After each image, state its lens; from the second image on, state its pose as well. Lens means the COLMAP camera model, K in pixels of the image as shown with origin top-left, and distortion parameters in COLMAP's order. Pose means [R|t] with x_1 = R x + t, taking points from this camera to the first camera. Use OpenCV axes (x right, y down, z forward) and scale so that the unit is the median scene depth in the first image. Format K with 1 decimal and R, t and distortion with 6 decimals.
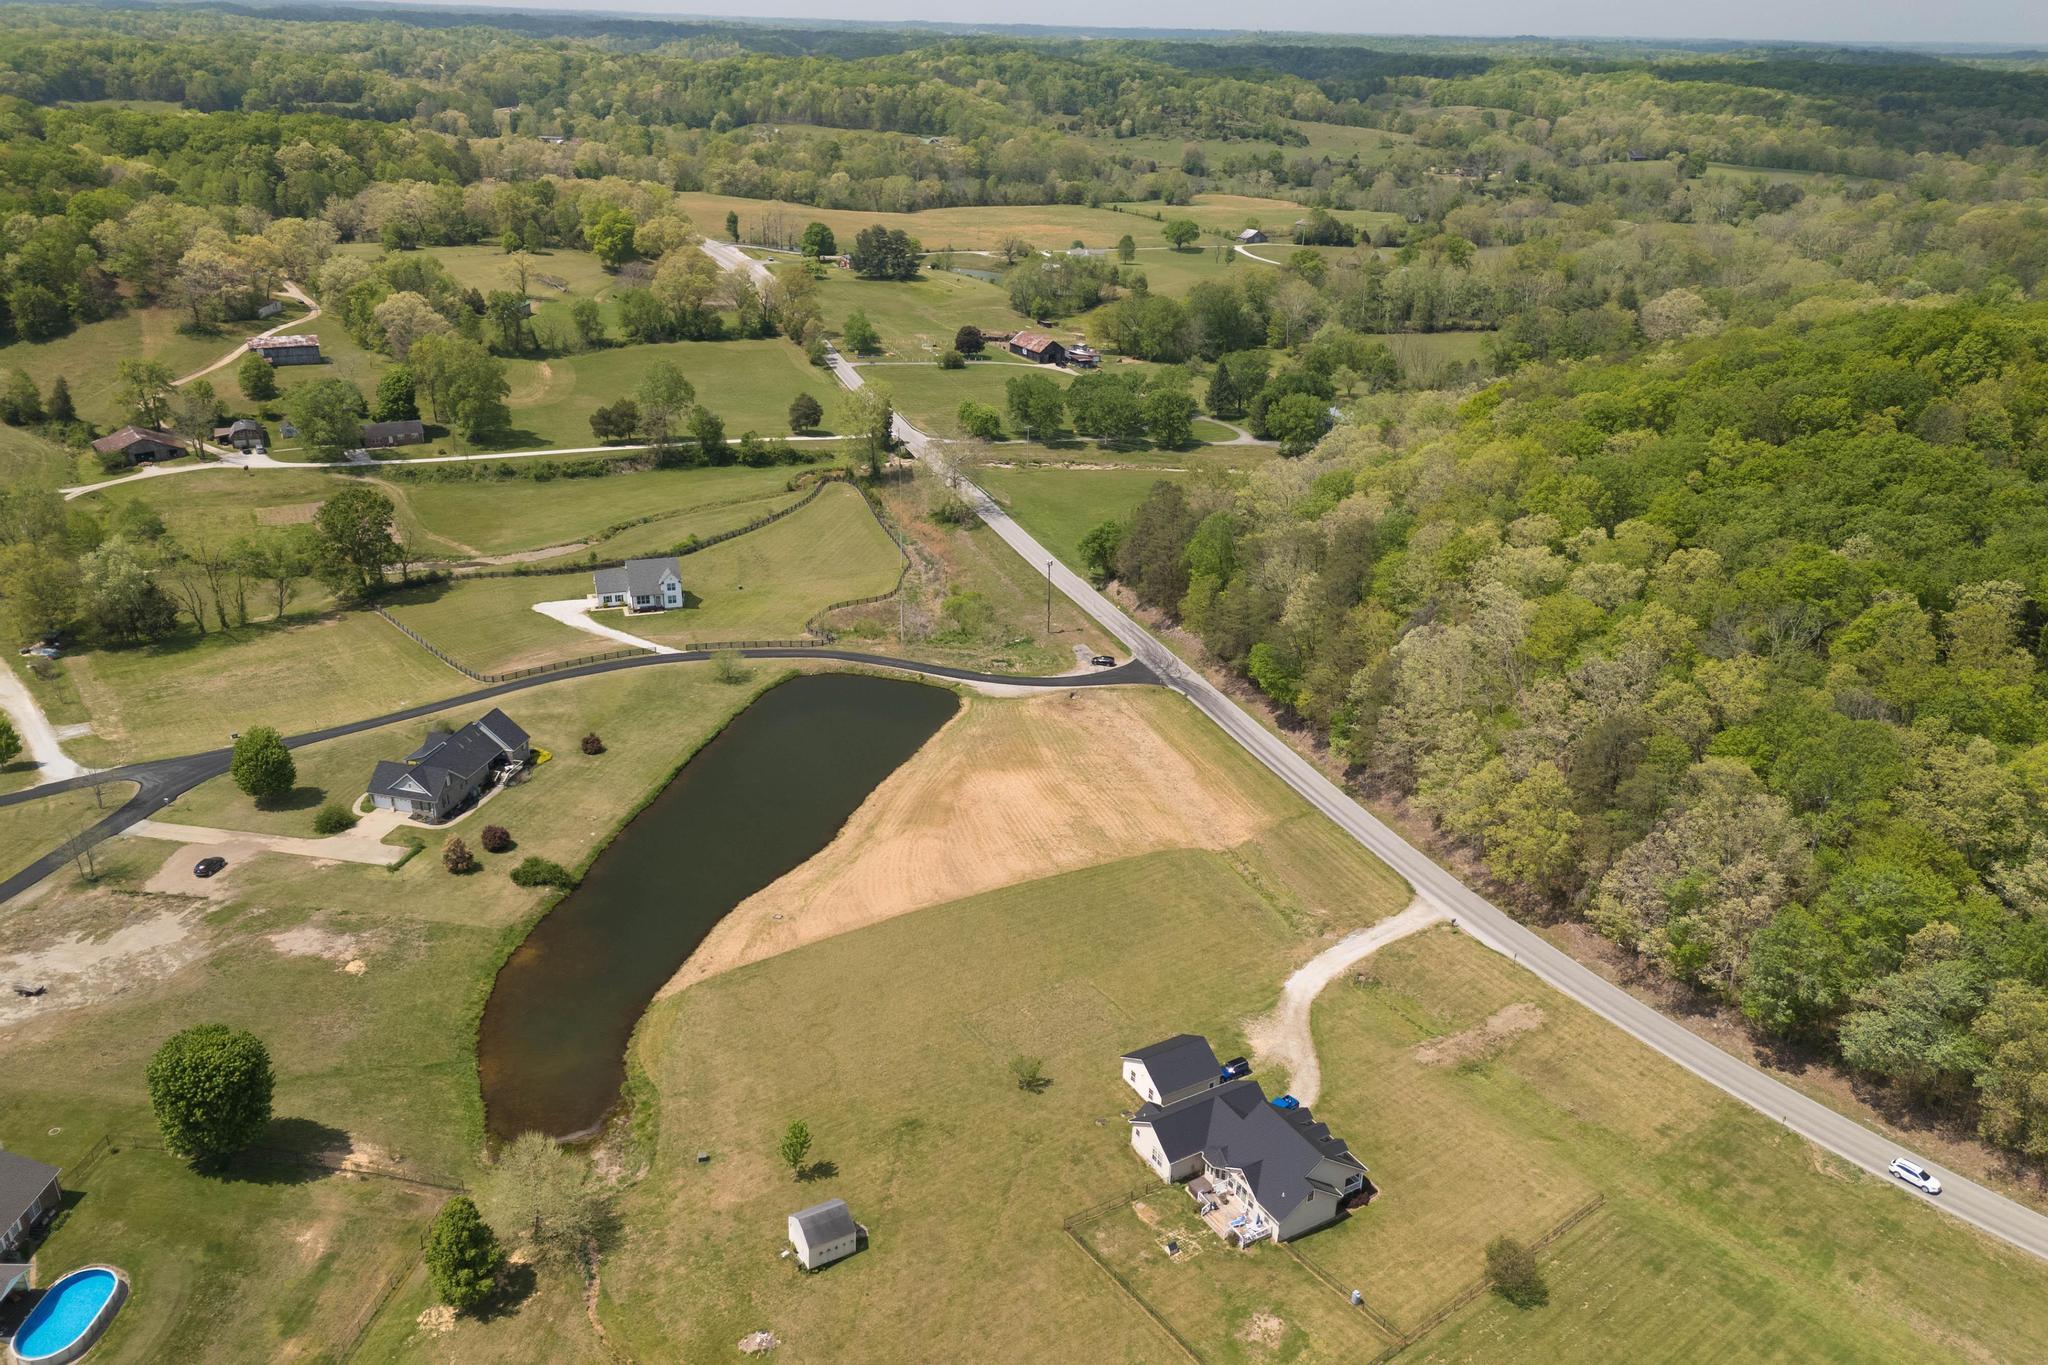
lens RADIAL K [[1493.0, 0, 1021.8], [0, 1493.0, 710.3], [0, 0, 1]] dist [0.065021, -0.051991]
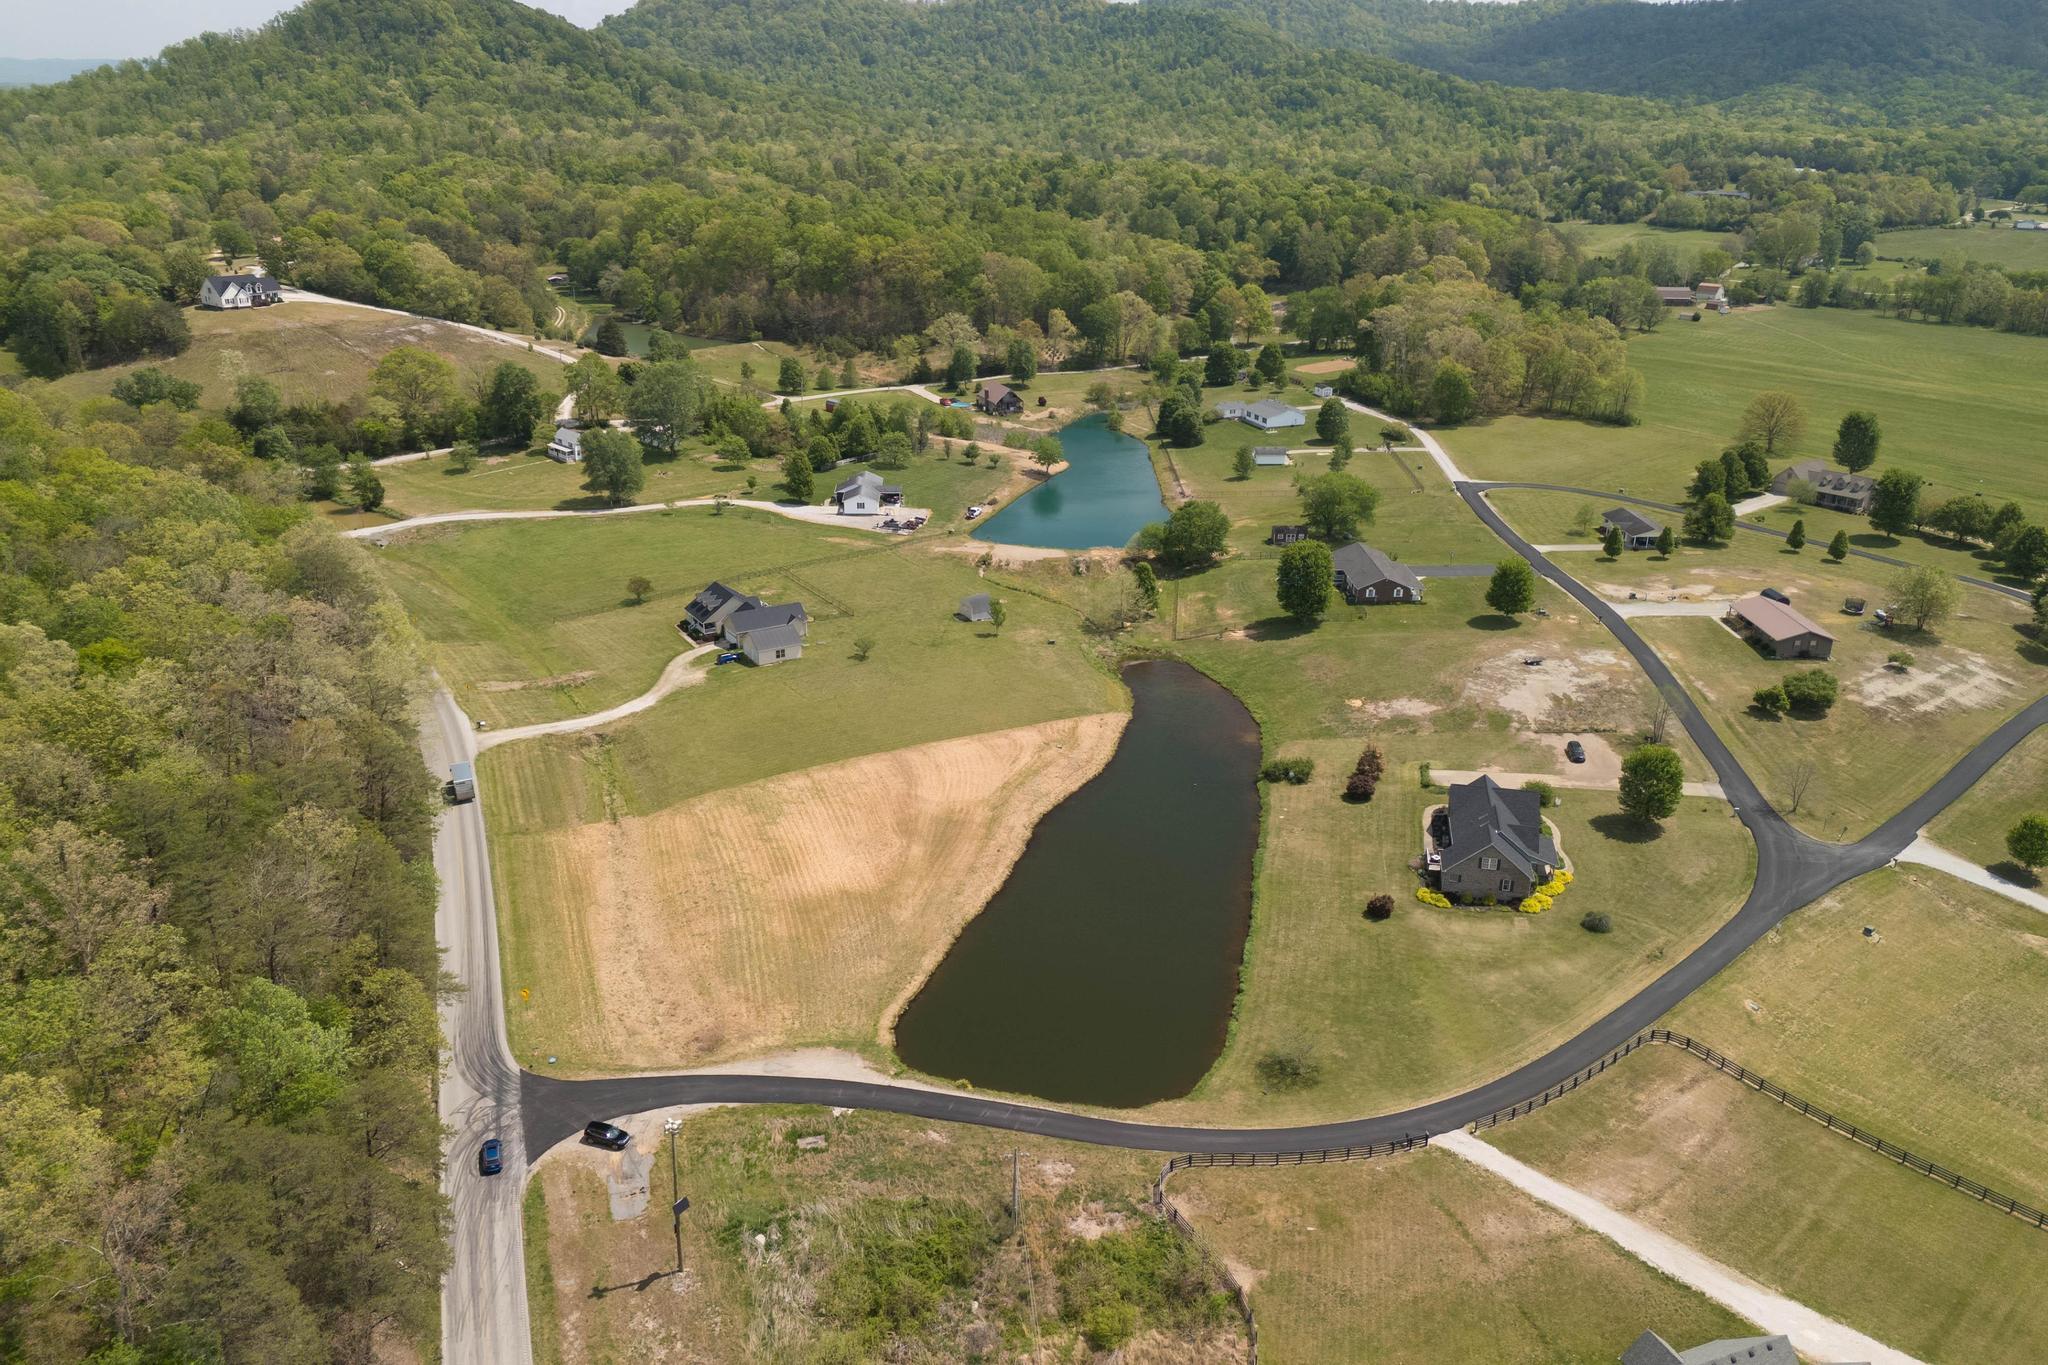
lens RADIAL K [[1493.0, 0, 1013.1], [0, 1493.0, 688.2], [0, 0, 1]] dist [0.065021, -0.051991]
pose [[-0.999303, -0.024154, -0.028456, -0.068525], [-0.037261, 0.690068, 0.722785, -0.540209], [0.002179, 0.723342, -0.690487, 1.308154]]
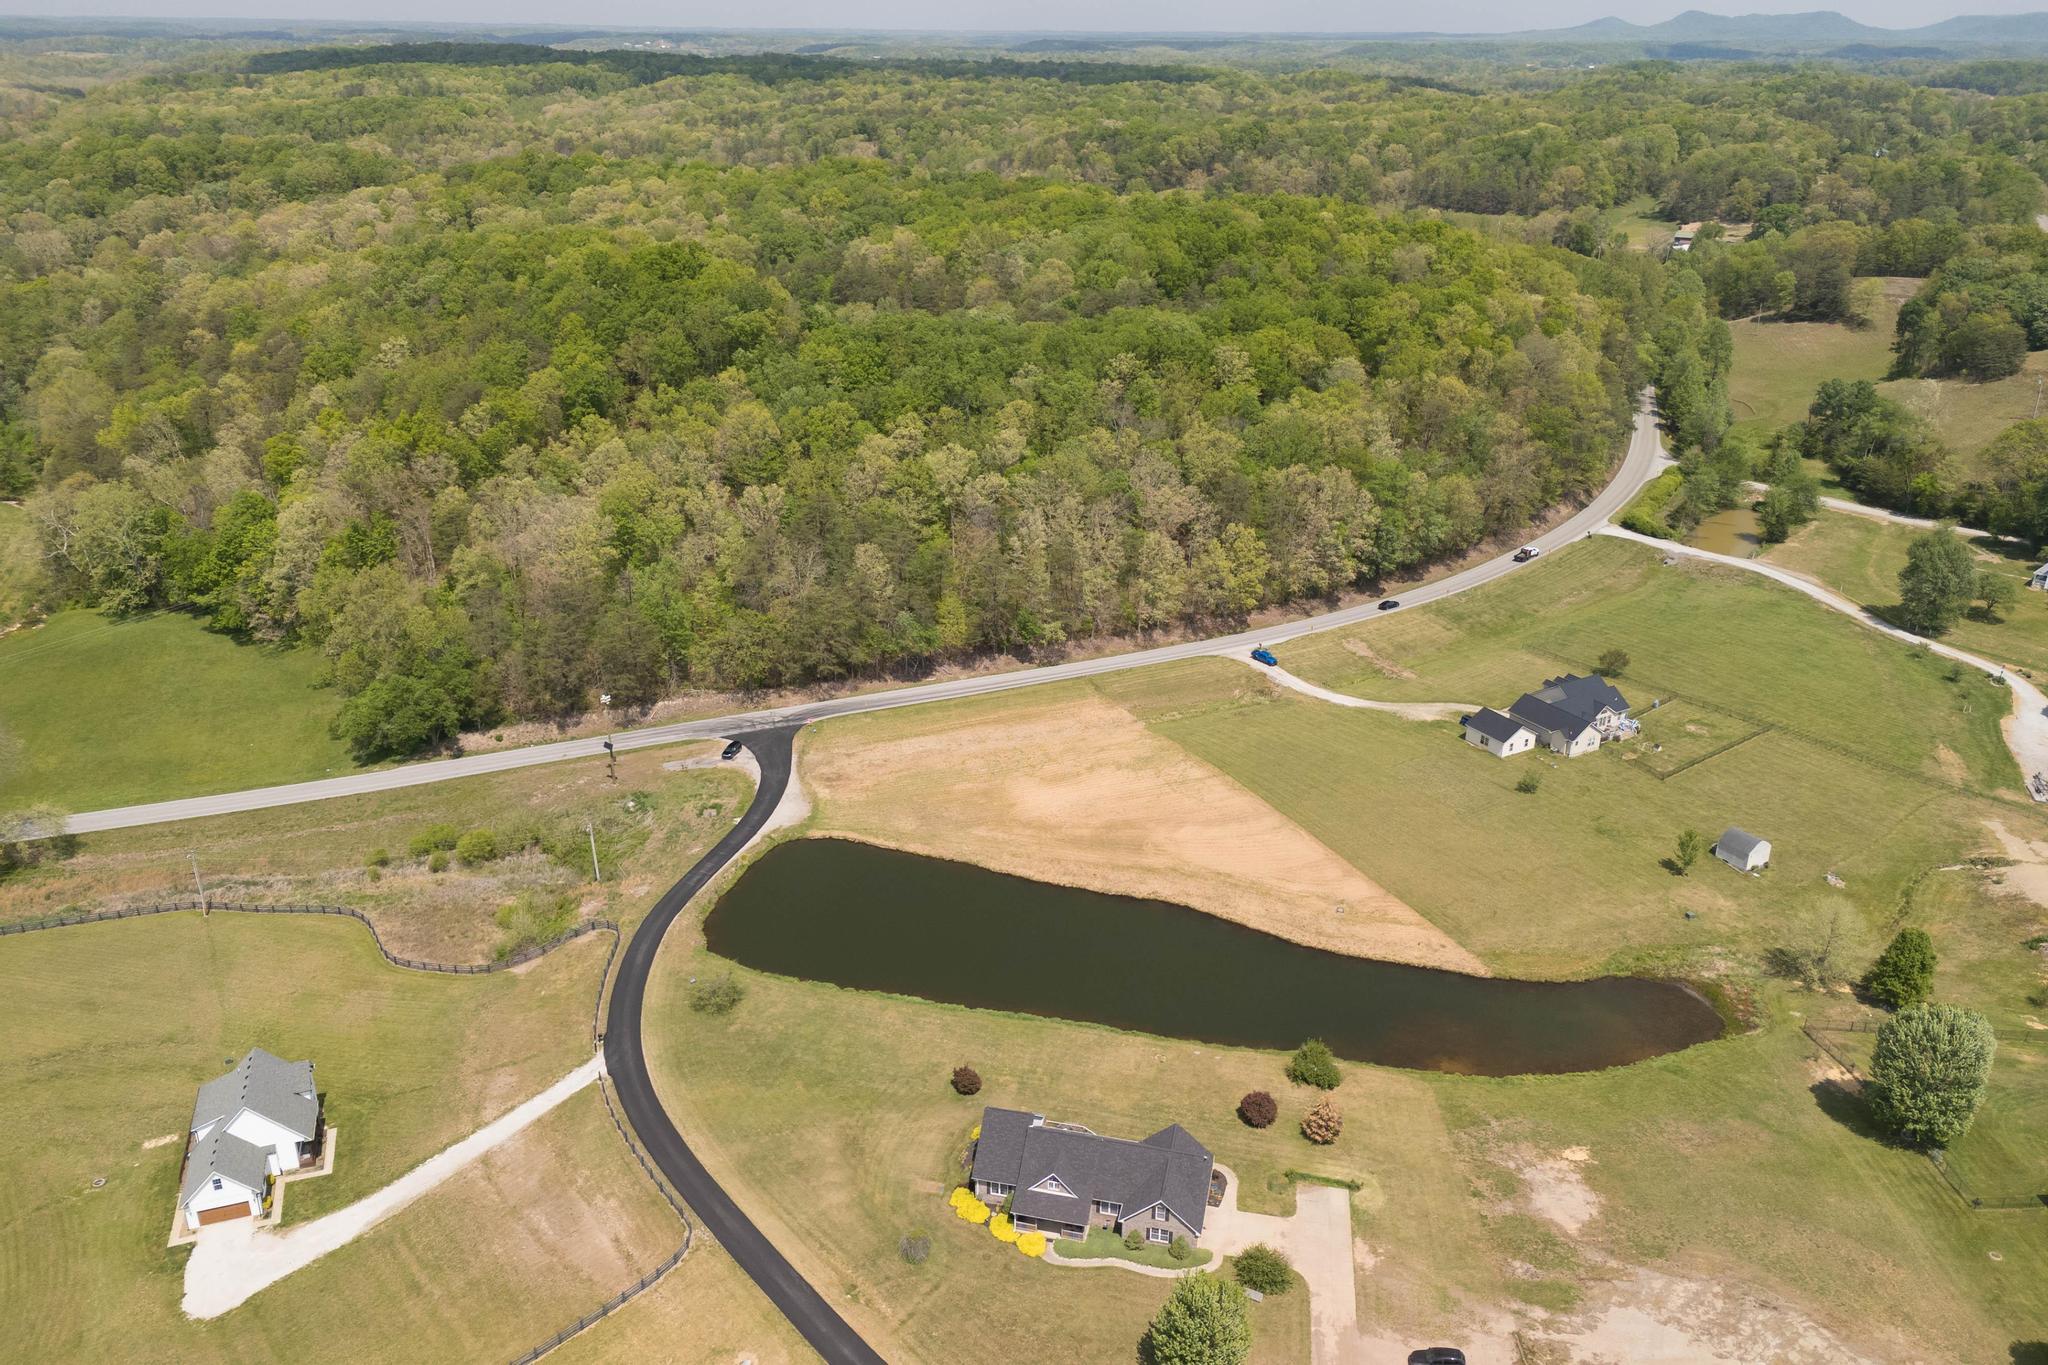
lens RADIAL K [[1493.0, 0, 1017.3], [0, 1493.0, 679.4], [0, 0, 1]] dist [0.065021, -0.051991]
pose [[0.004345, -0.417824, 0.908518, -0.760657], [0.409427, 0.829629, 0.379585, -0.348648], [-0.912332, 0.370323, 0.174673, 0.713313]]
